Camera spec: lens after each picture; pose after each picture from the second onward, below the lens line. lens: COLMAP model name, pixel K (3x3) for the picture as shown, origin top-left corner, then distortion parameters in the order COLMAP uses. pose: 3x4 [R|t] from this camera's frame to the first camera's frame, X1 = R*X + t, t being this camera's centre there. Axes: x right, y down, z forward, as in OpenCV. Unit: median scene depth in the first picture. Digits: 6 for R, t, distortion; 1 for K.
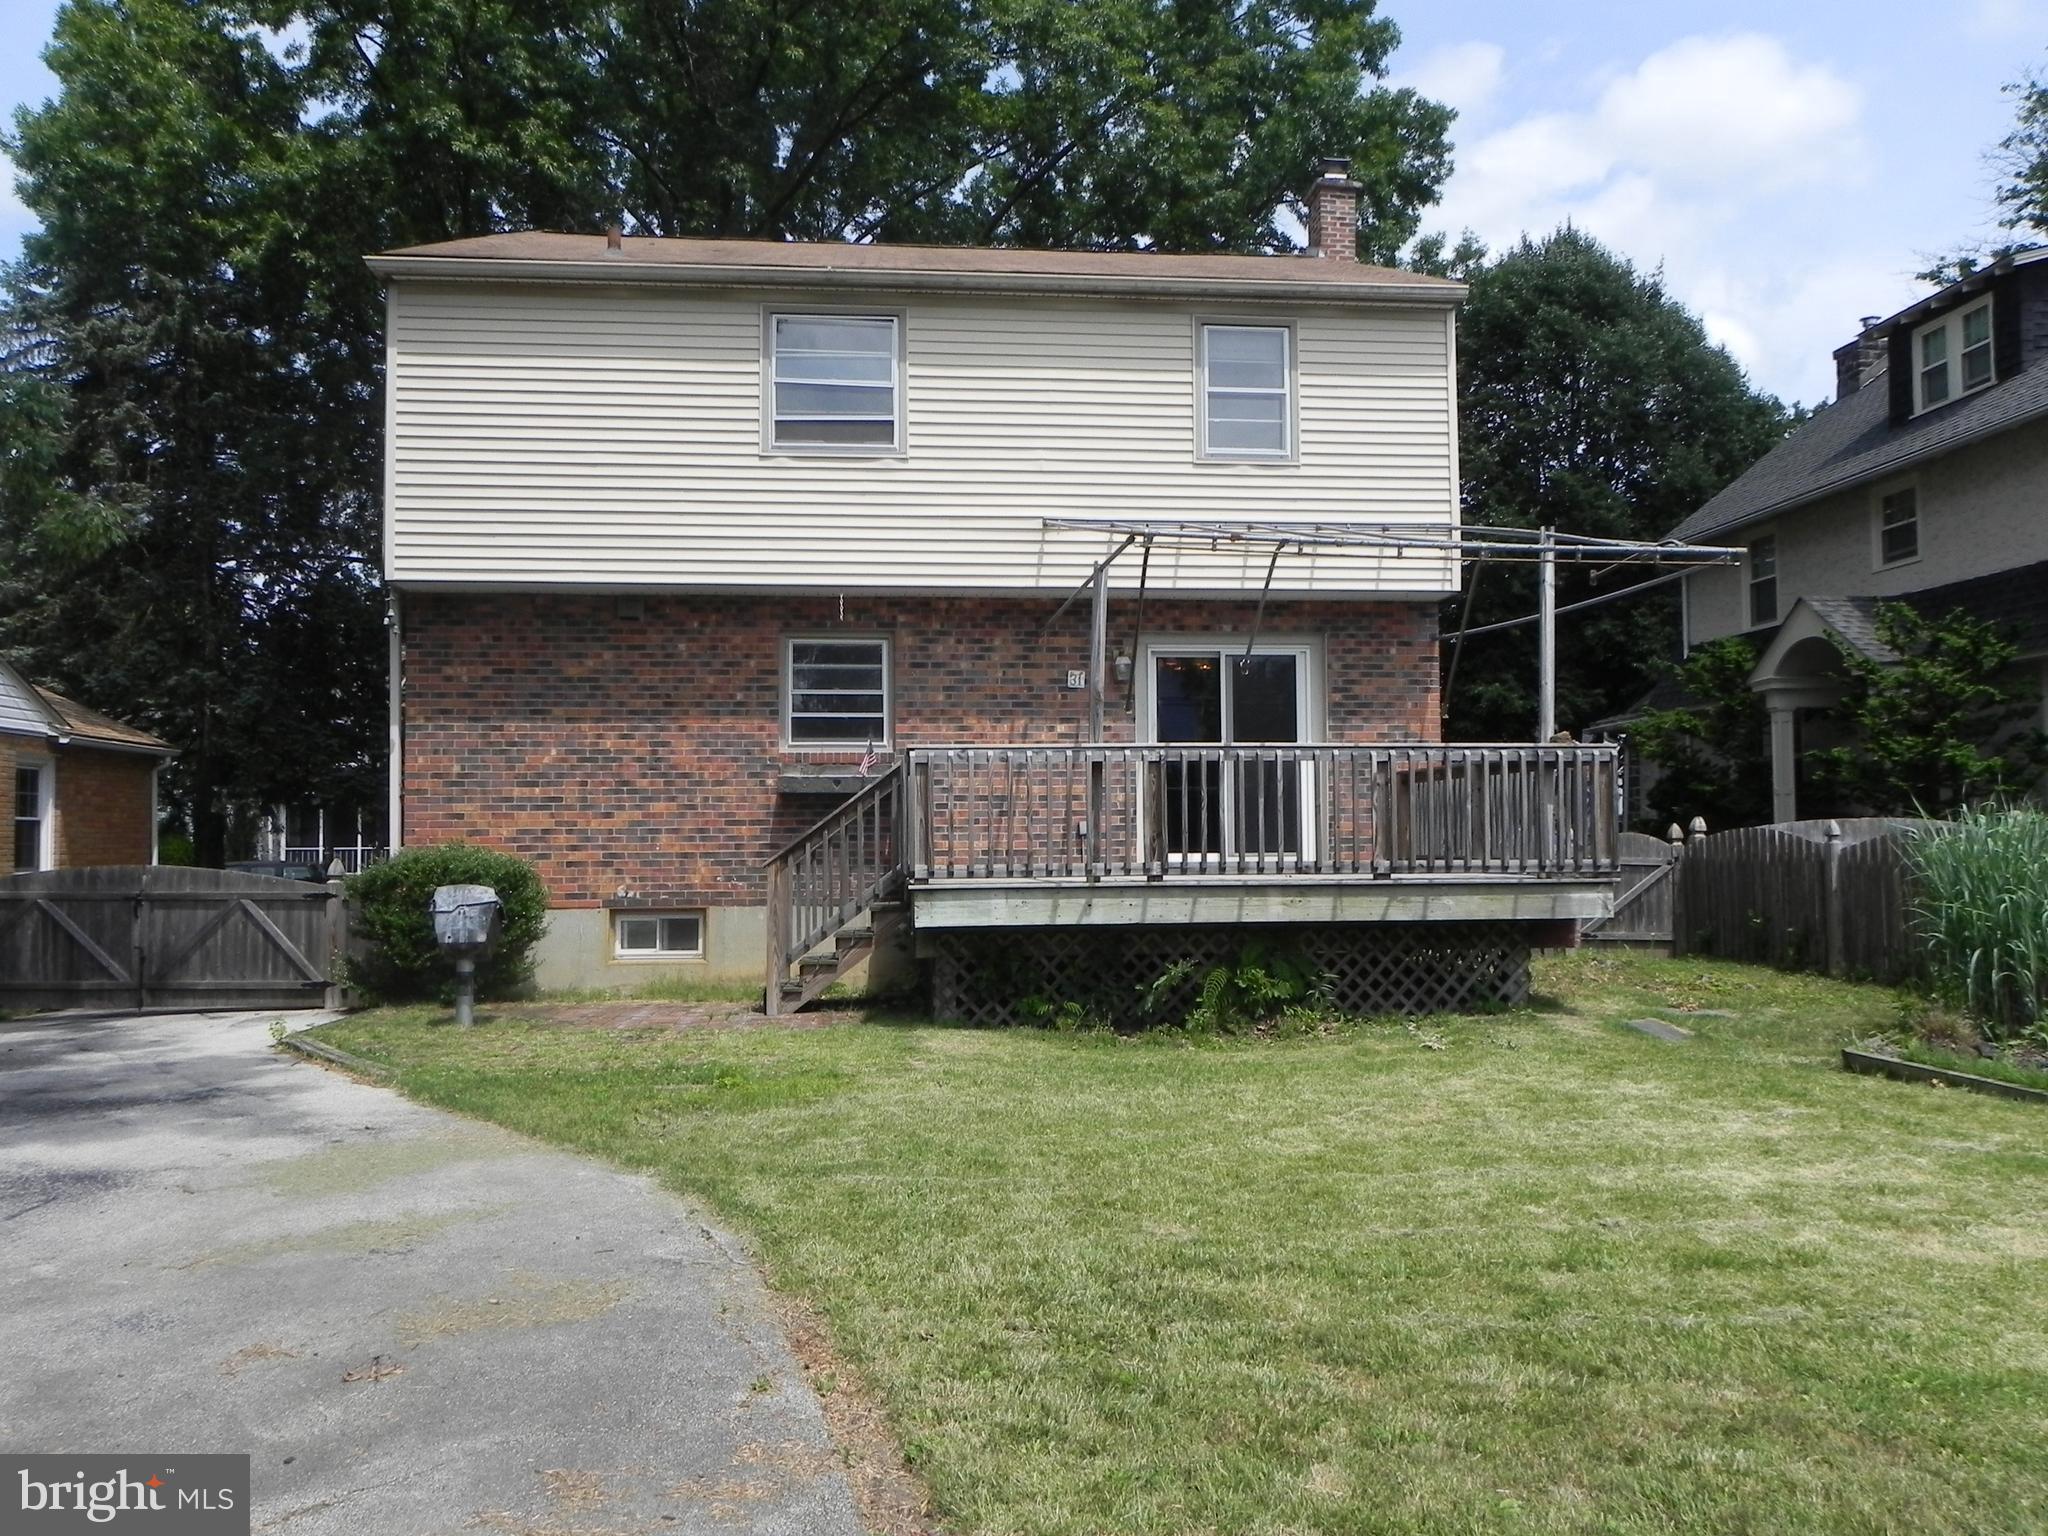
lens RADIAL K [[1545.9, 0, 1029.8], [0, 1545.9, 775.4], [0, 0, 1]] dist [-0.007917, 0.000663]
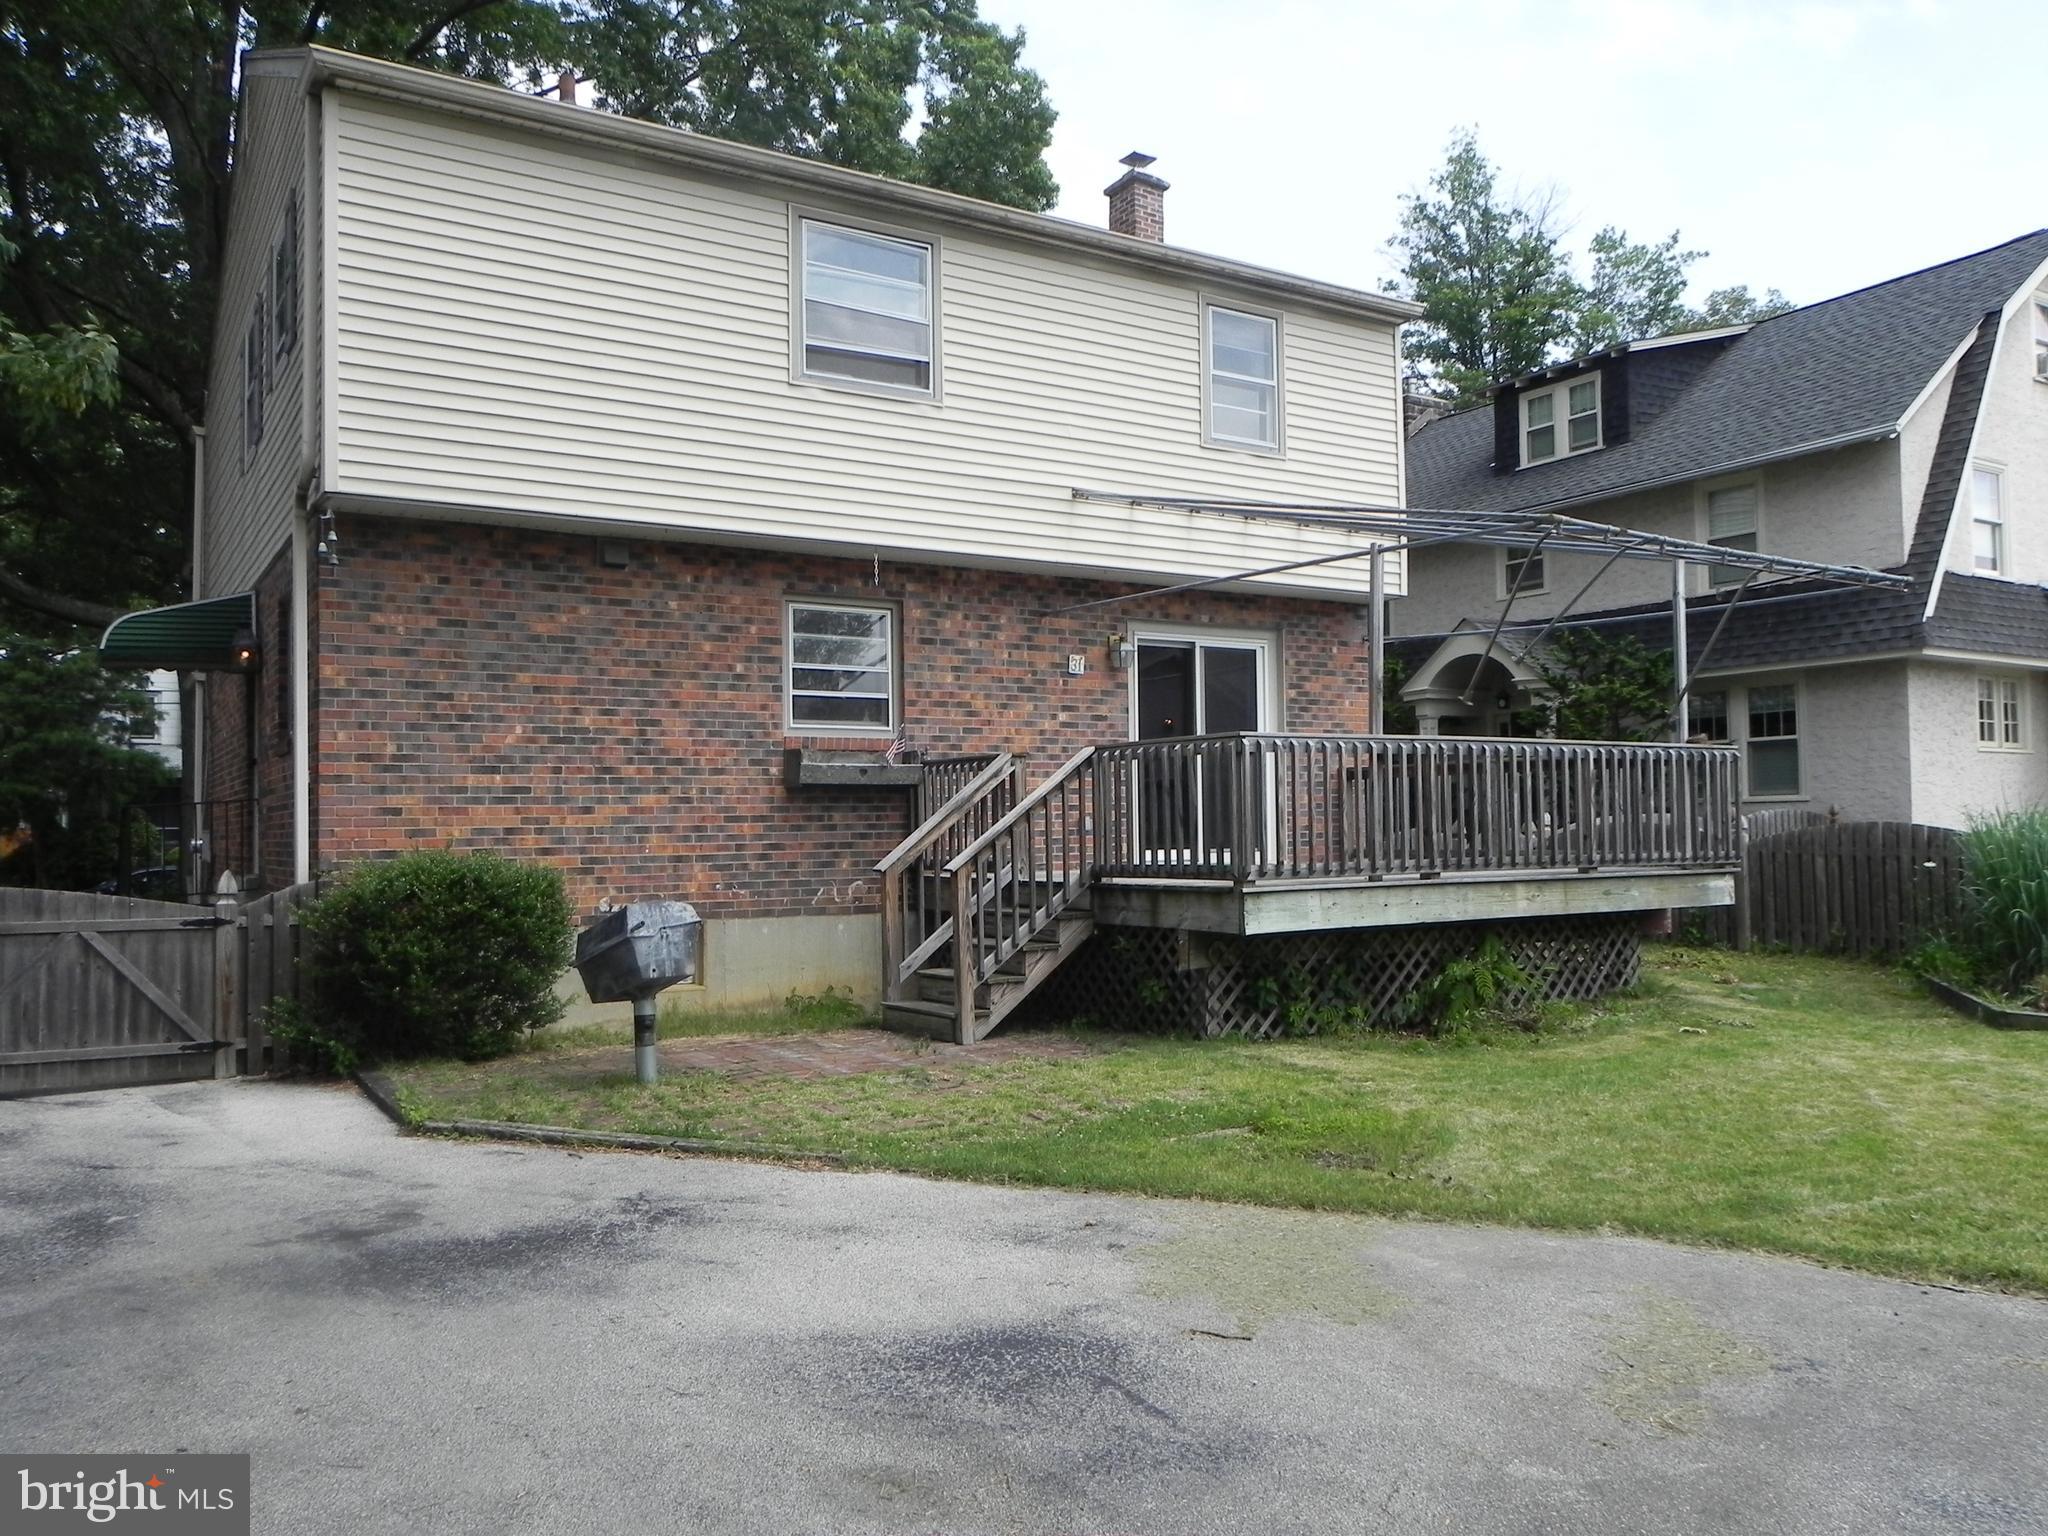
lens RADIAL K [[1545.9, 0, 1029.8], [0, 1545.9, 775.4], [0, 0, 1]] dist [-0.007917, 0.000663]
pose [[0.896872, 0.010331, 0.442170, -0.418379], [-0.011520, 0.999934, 0.000005, 0.005127], [-0.442141, -0.005098, 0.896931, 0.180427]]
